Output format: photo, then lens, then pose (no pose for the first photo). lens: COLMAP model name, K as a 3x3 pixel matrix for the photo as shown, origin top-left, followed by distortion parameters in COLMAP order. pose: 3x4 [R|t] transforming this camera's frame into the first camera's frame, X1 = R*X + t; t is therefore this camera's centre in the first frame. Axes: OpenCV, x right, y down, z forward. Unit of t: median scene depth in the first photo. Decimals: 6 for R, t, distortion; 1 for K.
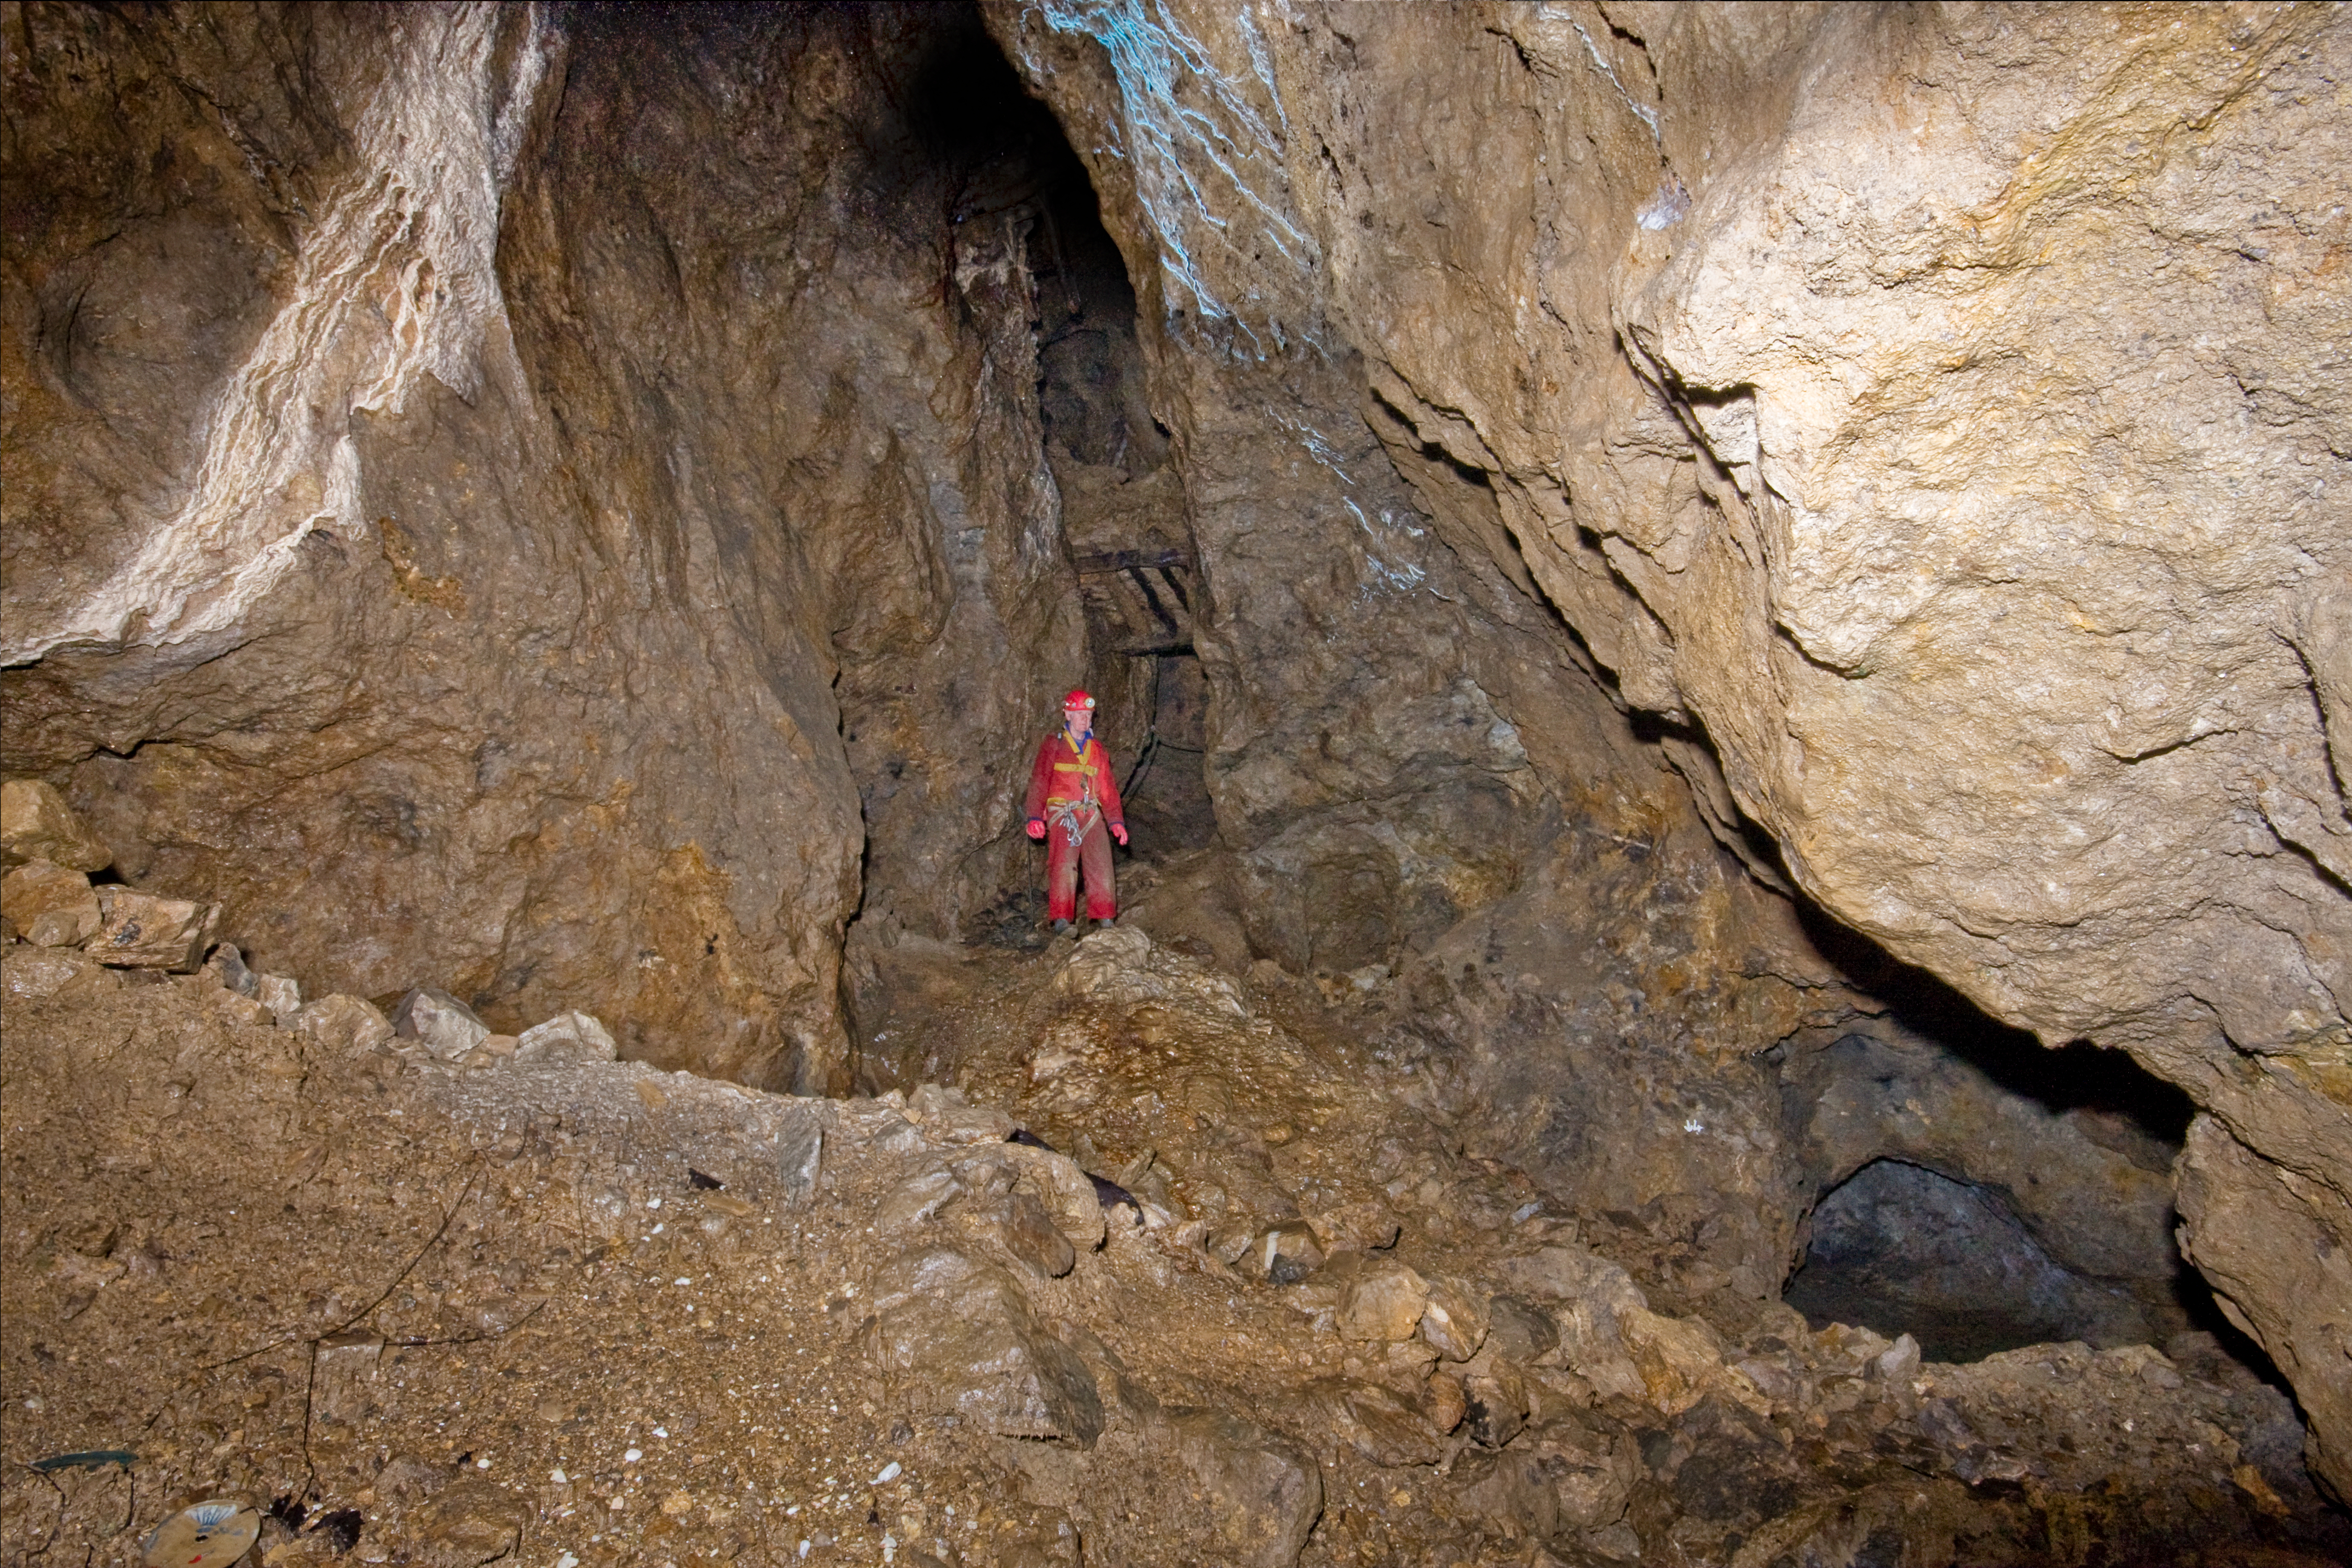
lens RADIAL K [[1189.9, 0, 1176.0], [0, 1189.9, 784.0], [0, 0, 1]] dist [0.010537, 0.000703]
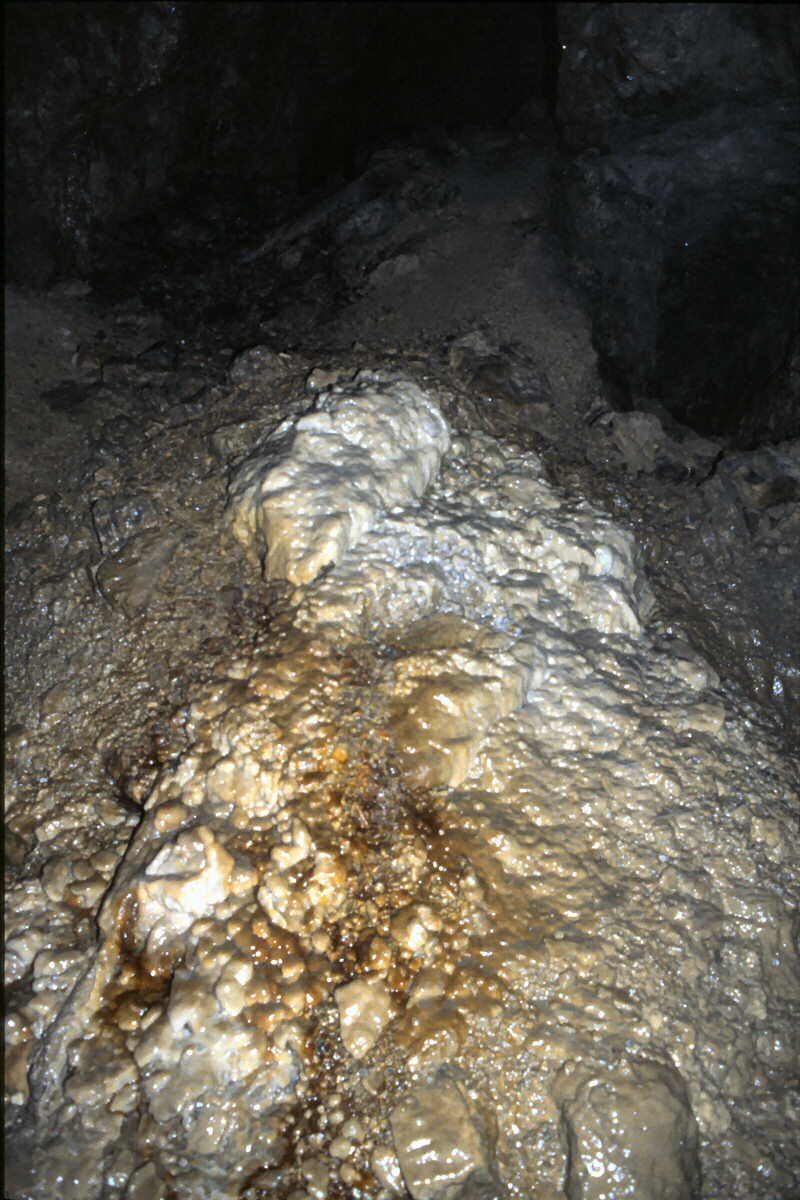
lens RADIAL K [[1078.7, 0, 400.0], [0, 1078.7, 600.0], [0, 0, 1]] dist [0.005628, 0.002904]
pose [[0.993626, 0.104518, 0.042220, -0.052067], [-0.111637, 0.860559, 0.496966, -0.013172], [0.015609, -0.498511, 0.866743, 0.631682]]
